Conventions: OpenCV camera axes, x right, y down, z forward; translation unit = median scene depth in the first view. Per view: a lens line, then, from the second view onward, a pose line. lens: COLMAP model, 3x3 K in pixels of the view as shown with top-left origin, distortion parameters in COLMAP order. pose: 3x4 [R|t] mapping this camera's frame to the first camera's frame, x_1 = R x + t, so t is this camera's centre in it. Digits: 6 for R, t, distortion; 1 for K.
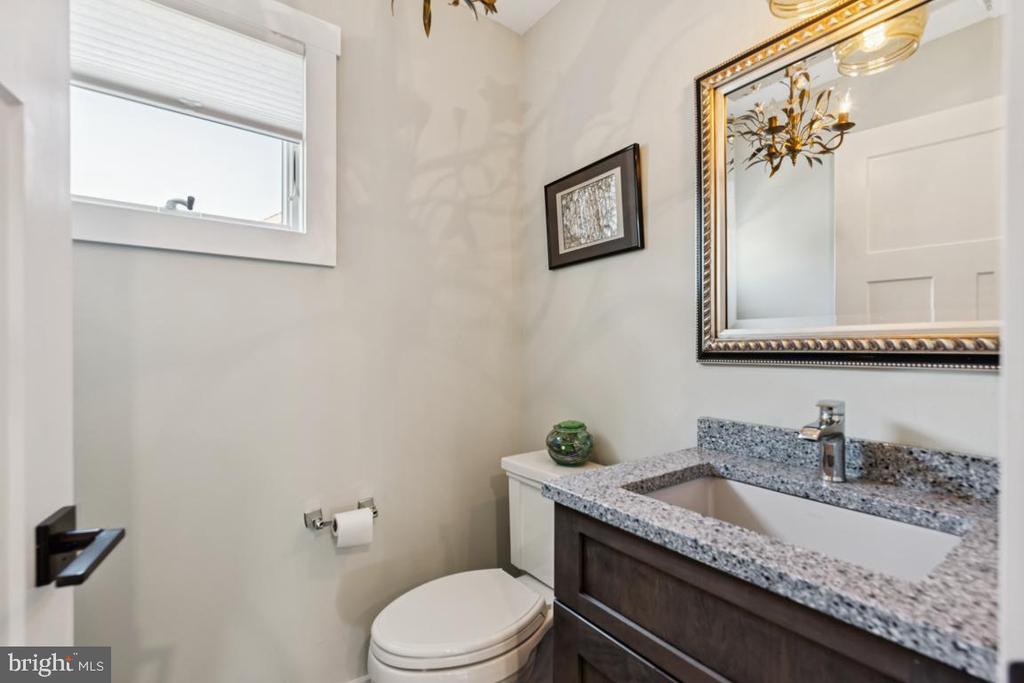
lens RADIAL K [[452.9, 0, 506.8], [0, 452.9, 342.4], [0, 0, 1]] dist [-0.000853, -0.001513]
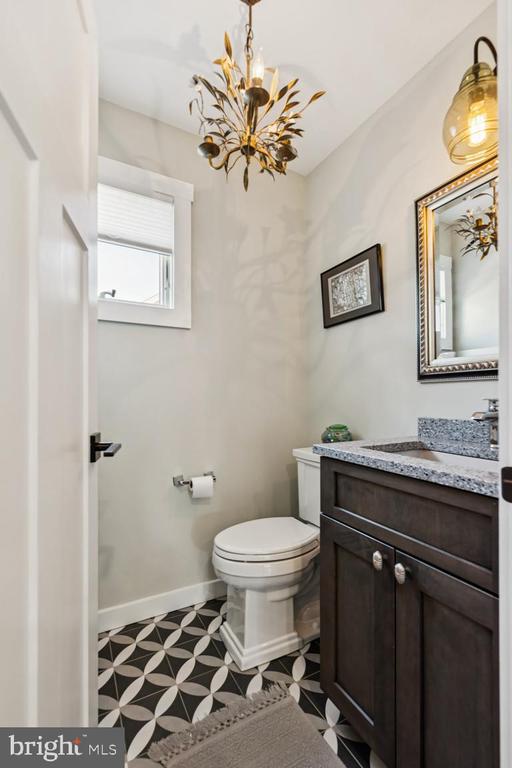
lens RADIAL K [[339.7, 0, 258.8], [0, 339.7, 389.5], [0, 0, 1]] dist [-0.000853, -0.001513]
pose [[0.991796, -0.005679, -0.127704, 0.025725], [0.004186, 0.999920, -0.011955, 0.072887], [0.127762, 0.011322, 0.991740, -0.201684]]
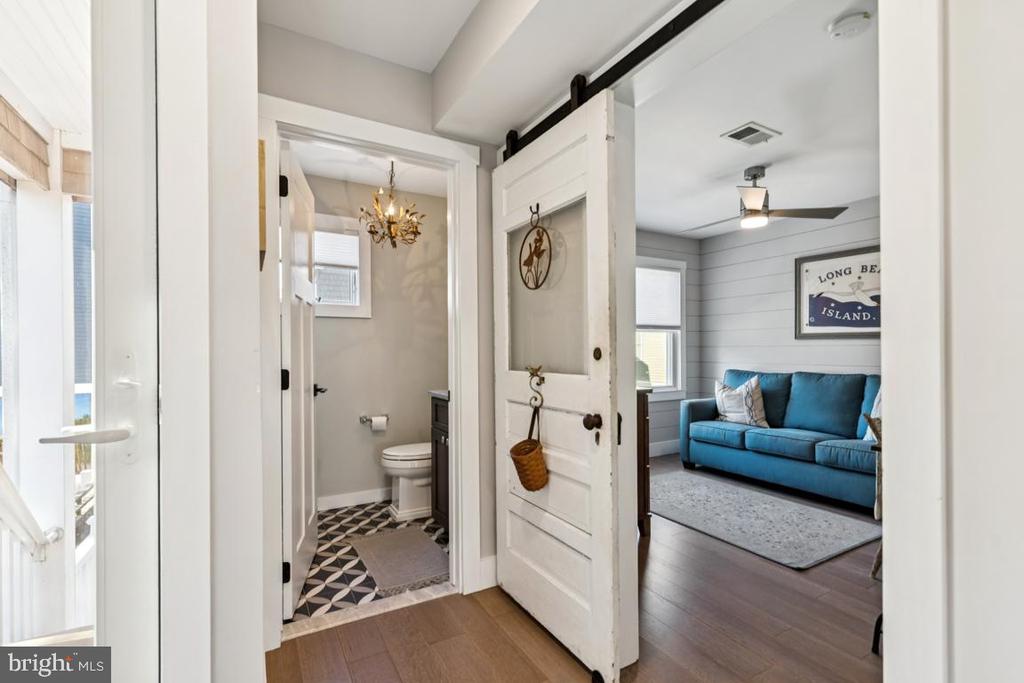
lens RADIAL K [[452.9, 0, 507.4], [0, 452.9, 348.9], [0, 0, 1]] dist [-0.000853, -0.001513]
pose [[0.993545, -0.008543, -0.113113, 0.662266], [0.008758, 0.999961, 0.001406, 0.003352], [0.113097, -0.002388, 0.993581, -1.419095]]
